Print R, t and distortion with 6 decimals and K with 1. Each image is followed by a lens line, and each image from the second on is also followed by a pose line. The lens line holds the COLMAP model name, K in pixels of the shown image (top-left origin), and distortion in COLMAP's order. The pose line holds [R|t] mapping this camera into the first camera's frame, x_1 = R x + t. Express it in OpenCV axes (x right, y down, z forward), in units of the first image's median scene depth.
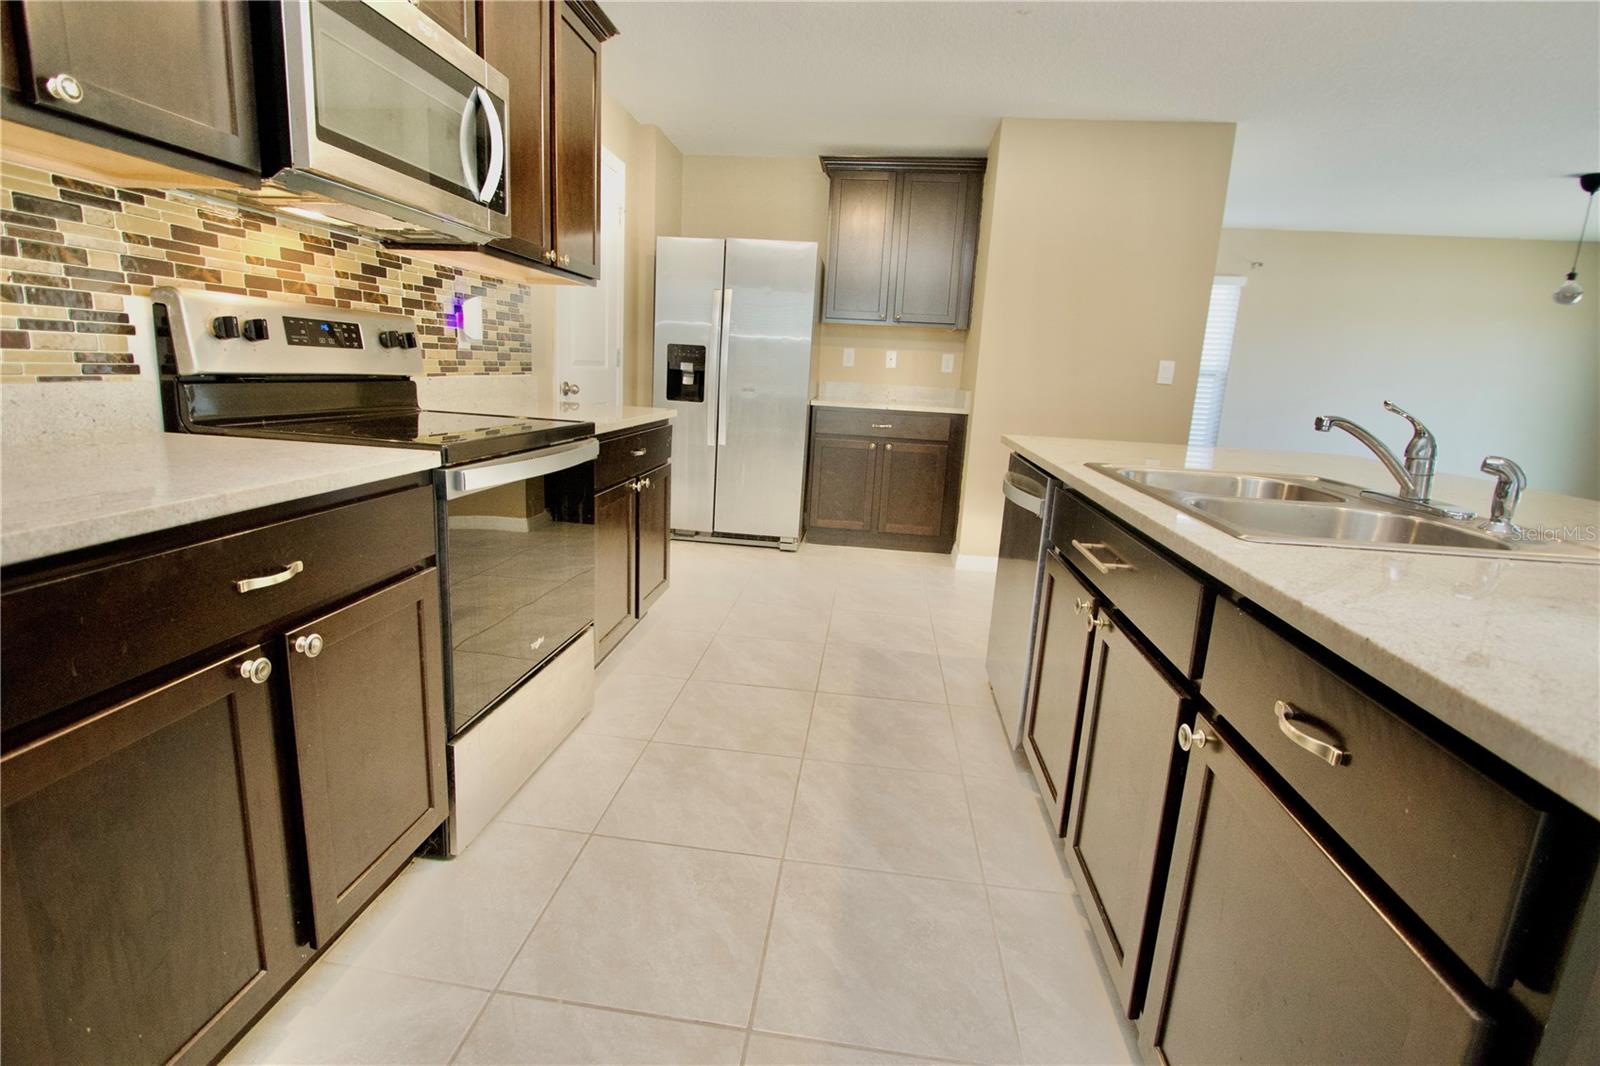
lens RADIAL K [[724.9, 0, 803.4], [0, 724.9, 523.4], [0, 0, 1]] dist [-0.014878, 0.000106]
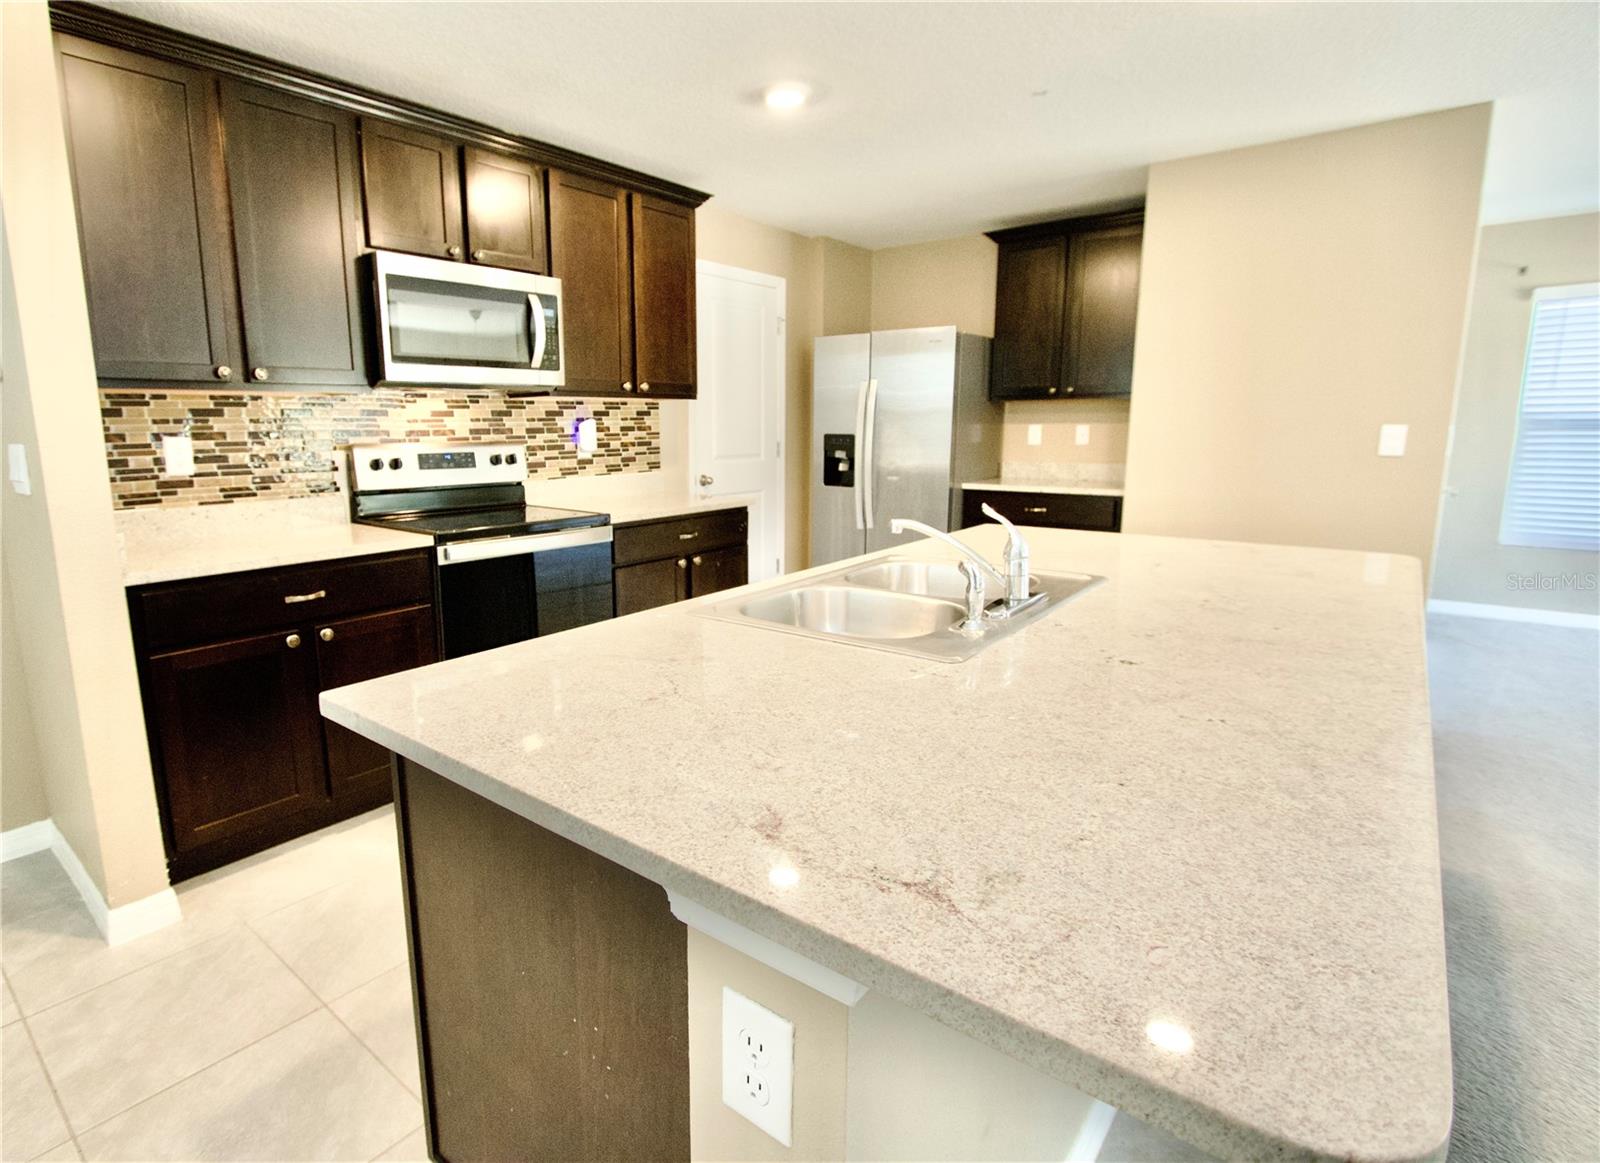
lens RADIAL K [[845.5, 0, 800.0], [0, 845.5, 581.5], [0, 0, 1]] dist [-0.033689, 0.001382]
pose [[0.830783, 0.052232, -0.554140, 0.875712], [-0.070023, 0.997485, -0.010960, -0.021337], [0.552174, 0.047908, 0.832351, -0.105138]]
